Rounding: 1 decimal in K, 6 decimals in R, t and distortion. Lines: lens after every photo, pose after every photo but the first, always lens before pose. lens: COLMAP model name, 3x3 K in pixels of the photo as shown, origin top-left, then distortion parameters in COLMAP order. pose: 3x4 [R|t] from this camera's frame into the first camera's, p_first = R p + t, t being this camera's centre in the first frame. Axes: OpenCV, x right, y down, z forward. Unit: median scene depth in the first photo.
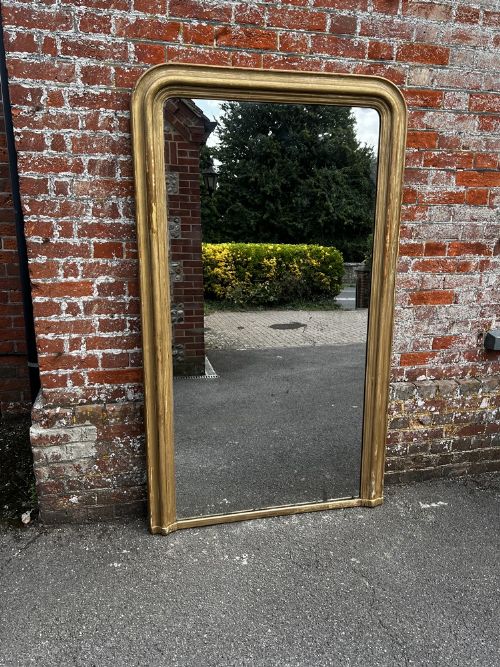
lens RADIAL K [[481.9, 0, 252.6], [0, 481.9, 335.3], [0, 0, 1]] dist [0.025075, -0.035778]
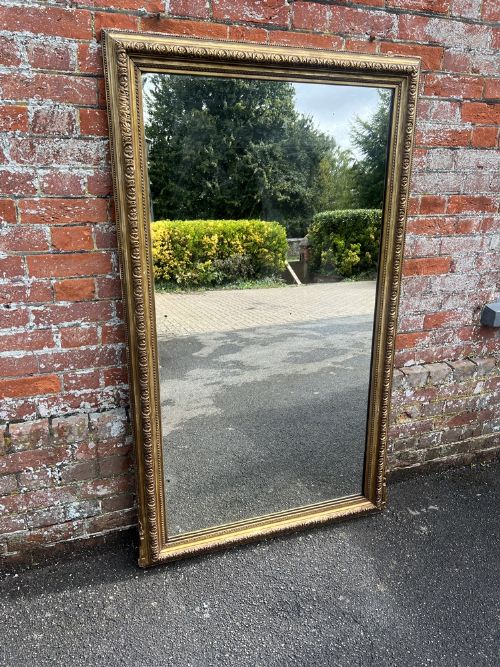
lens RADIAL K [[481.9, 0, 243.9], [0, 481.9, 333.1], [0, 0, 1]] dist [0.025075, -0.035778]
pose [[0.993880, -0.036154, 0.104383, -0.020852], [0.026696, 0.995528, 0.090621, -0.052076], [-0.107193, -0.087280, 0.990400, 0.241783]]
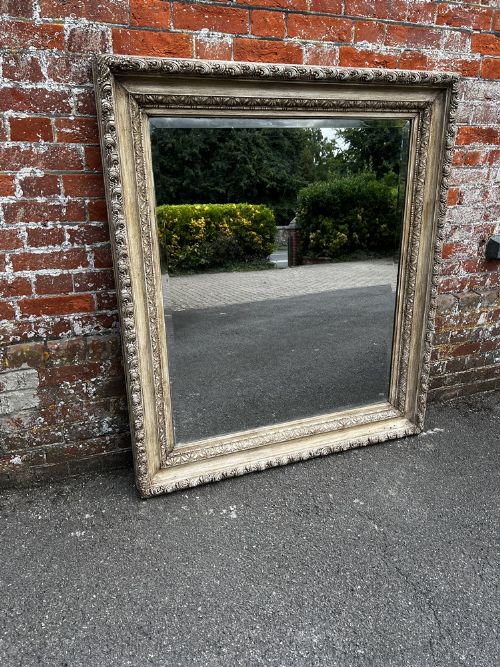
lens RADIAL K [[481.9, 0, 246.8], [0, 481.9, 335.8], [0, 0, 1]] dist [0.025075, -0.035778]
pose [[0.991972, -0.051112, 0.115666, -0.071479], [0.034609, 0.989485, 0.140434, 0.034333], [-0.121627, -0.135304, 0.983311, 0.189345]]
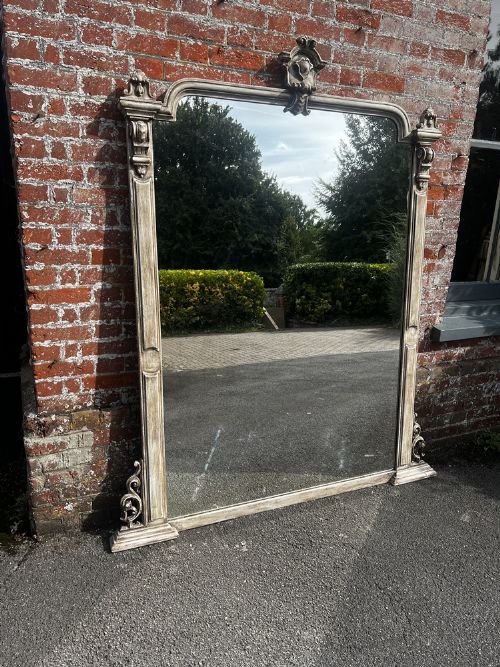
lens RADIAL K [[481.9, 0, 244.3], [0, 481.9, 336.5], [0, 0, 1]] dist [0.025075, -0.035778]
pose [[0.982332, -0.035553, 0.183737, -0.186027], [0.036003, 0.999351, 0.000883, 0.001006], [-0.183649, 0.005748, 0.982975, -0.046781]]
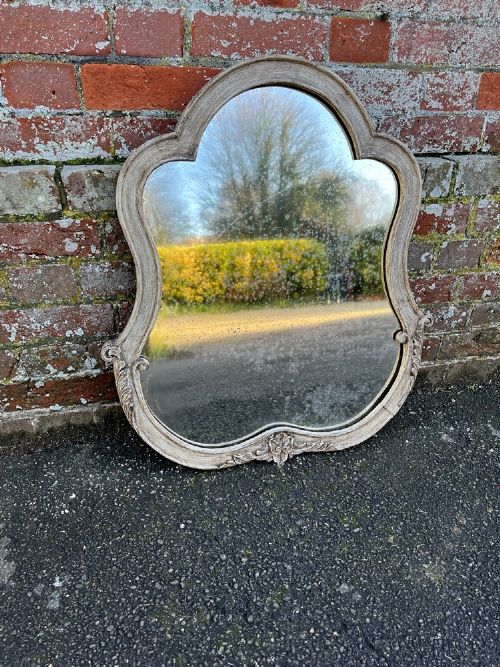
lens RADIAL K [[481.9, 0, 257.0], [0, 481.9, 333.0], [0, 0, 1]] dist [0.025075, -0.035778]
pose [[0.999651, -0.009058, 0.024797, 0.125946], [0.003614, 0.977407, 0.211333, 0.178111], [-0.026151, -0.211170, 0.977099, 0.639559]]
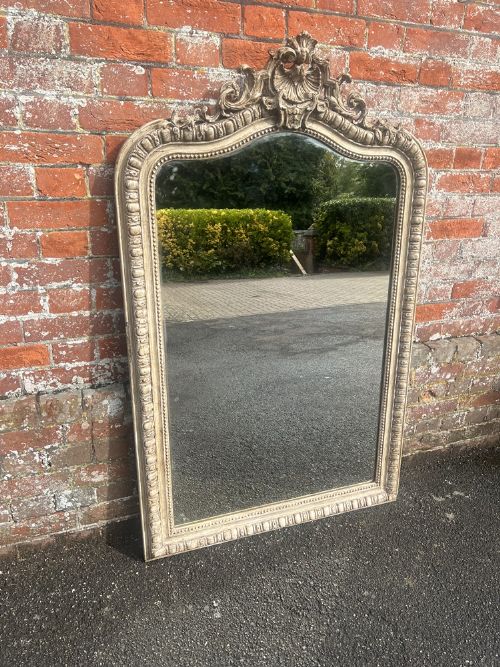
lens RADIAL K [[481.9, 0, 250.2], [0, 481.9, 333.3], [0, 0, 1]] dist [0.025075, -0.035778]
pose [[0.990807, -0.037728, 0.129918, -0.042420], [0.022998, 0.993321, 0.113065, -0.011180], [-0.133316, -0.109038, 0.985057, 0.330533]]
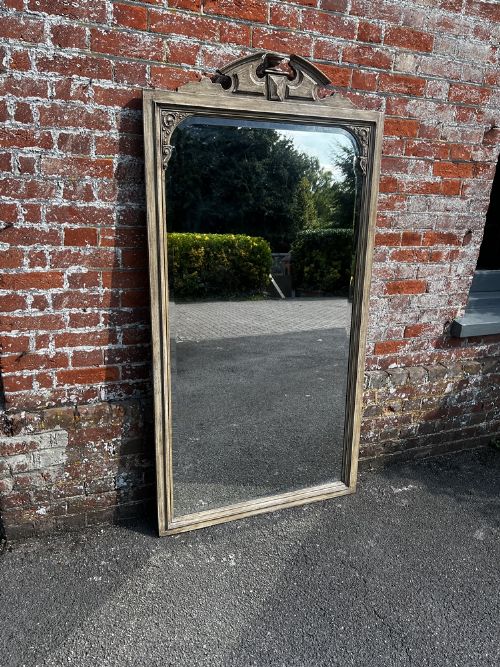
lens RADIAL K [[481.9, 0, 247.3], [0, 481.9, 333.0], [0, 0, 1]] dist [0.025075, -0.035778]
pose [[0.988141, -0.015487, 0.152764, -0.121092], [0.008699, 0.998949, 0.045000, -0.032736], [-0.153301, -0.043138, 0.987238, 0.055491]]
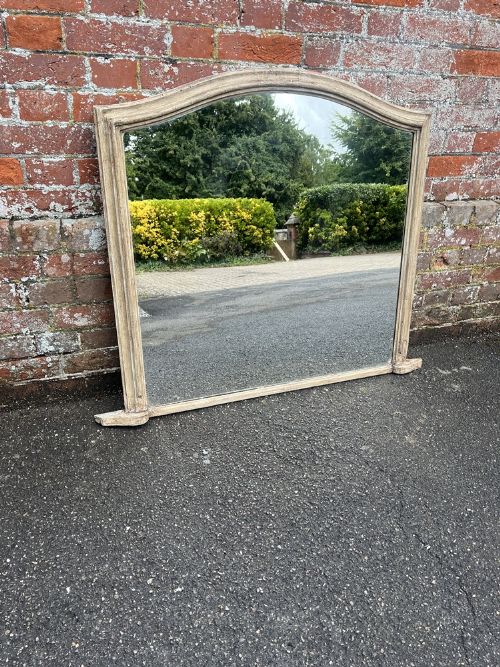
lens RADIAL K [[481.9, 0, 250.7], [0, 481.9, 325.5], [0, 0, 1]] dist [0.025075, -0.035778]
pose [[0.992937, -0.027273, 0.115468, -0.026016], [0.002694, 0.978153, 0.207869, 0.141169], [-0.118615, -0.206090, 0.971317, 0.364630]]
